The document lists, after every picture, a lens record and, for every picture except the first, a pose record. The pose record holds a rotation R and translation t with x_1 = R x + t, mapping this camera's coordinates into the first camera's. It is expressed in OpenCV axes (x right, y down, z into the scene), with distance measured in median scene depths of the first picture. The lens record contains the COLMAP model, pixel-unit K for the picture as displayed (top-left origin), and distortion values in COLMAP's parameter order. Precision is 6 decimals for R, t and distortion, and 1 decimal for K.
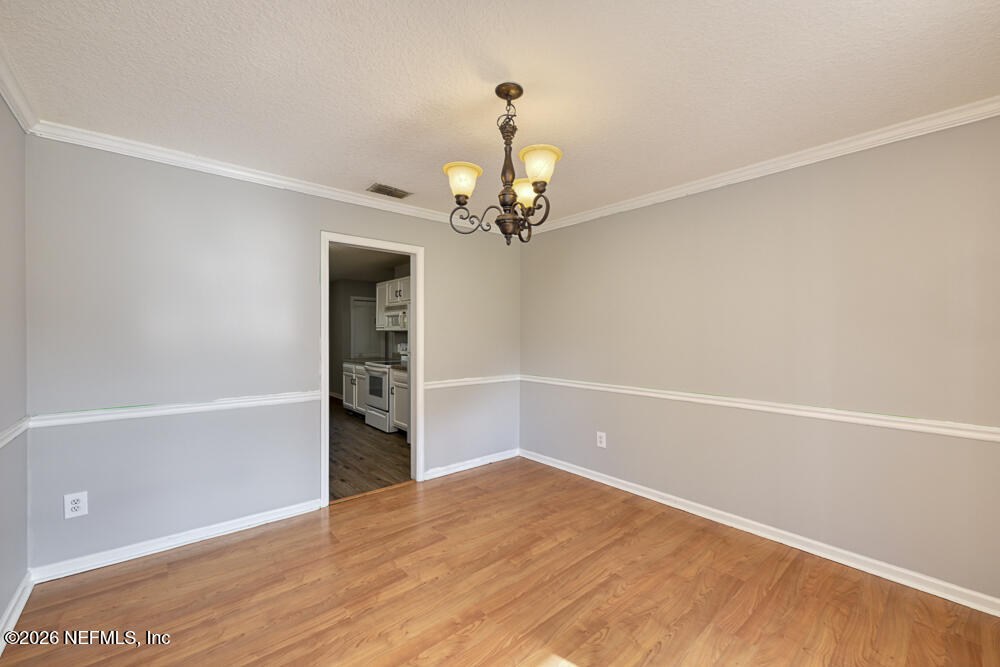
lens RADIAL K [[403.9, 0, 500.0], [0, 403.9, 333.5], [0, 0, 1]] dist [-0.000600, -0.000045]
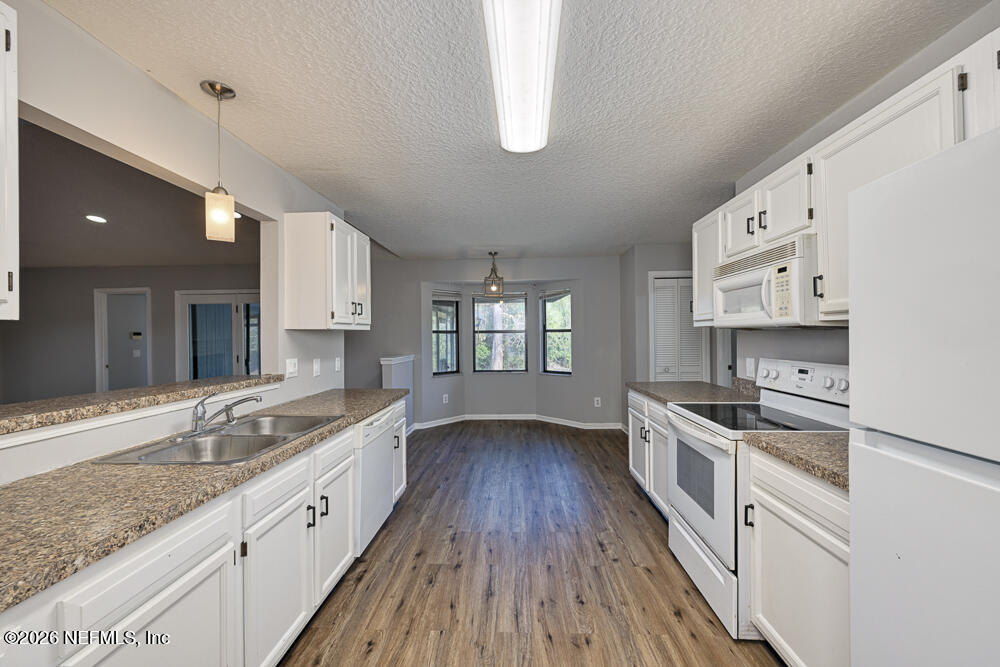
lens RADIAL K [[403.9, 0, 500.0], [0, 403.9, 333.5], [0, 0, 1]] dist [-0.000600, -0.000045]
pose [[0.733375, -0.013596, -0.679688, -0.171260], [0.017182, 0.999851, -0.001461, -0.004372], [0.679607, -0.010607, 0.733500, 0.564772]]
